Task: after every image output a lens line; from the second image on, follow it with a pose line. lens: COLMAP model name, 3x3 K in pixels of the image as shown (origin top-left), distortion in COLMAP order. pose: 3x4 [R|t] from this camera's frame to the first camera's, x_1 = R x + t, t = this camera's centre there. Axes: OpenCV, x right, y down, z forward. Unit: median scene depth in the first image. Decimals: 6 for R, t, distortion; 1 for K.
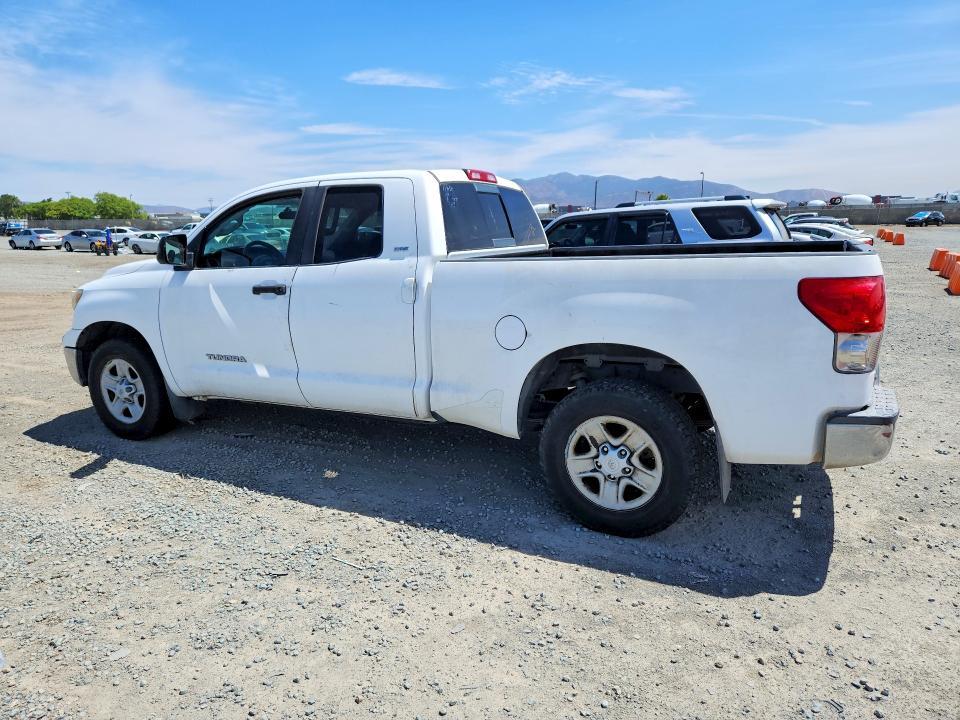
lens RADIAL K [[644.9, 0, 480.0], [0, 644.9, 360.0], [0, 0, 1]] dist [0.040489, -0.033917]
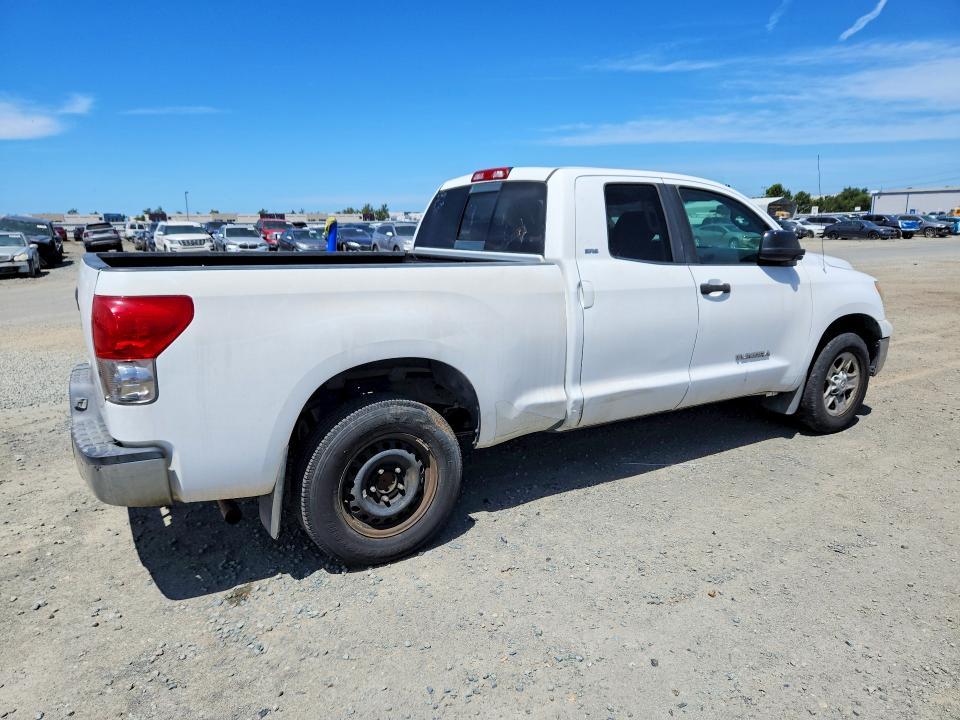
lens RADIAL K [[644.9, 0, 480.0], [0, 644.9, 360.0], [0, 0, 1]] dist [0.040489, -0.033917]
pose [[-0.526620, 0.189095, -0.828803, 0.086728], [-0.155264, 0.937153, 0.312471, -0.032884], [0.835802, 0.293237, -0.464164, 0.153256]]
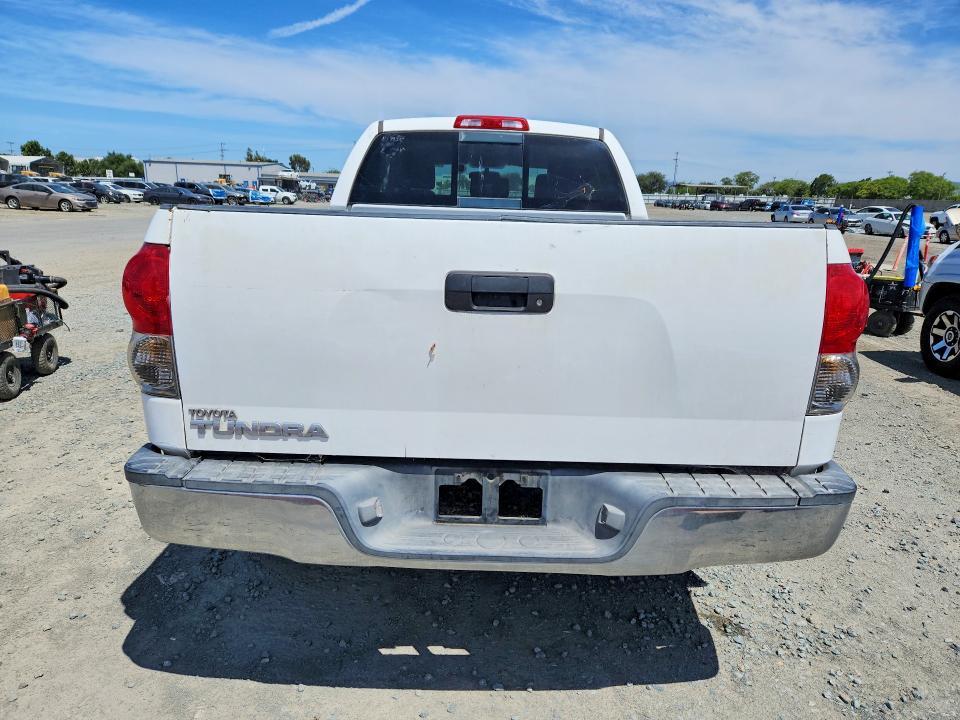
lens RADIAL K [[644.9, 0, 480.0], [0, 644.9, 360.0], [0, 0, 1]] dist [0.040489, -0.033917]
pose [[0.442764, 0.240123, -0.863887, 0.081937], [-0.215362, 0.963749, 0.157502, -0.011596], [0.870390, 0.116312, 0.478427, 0.062326]]
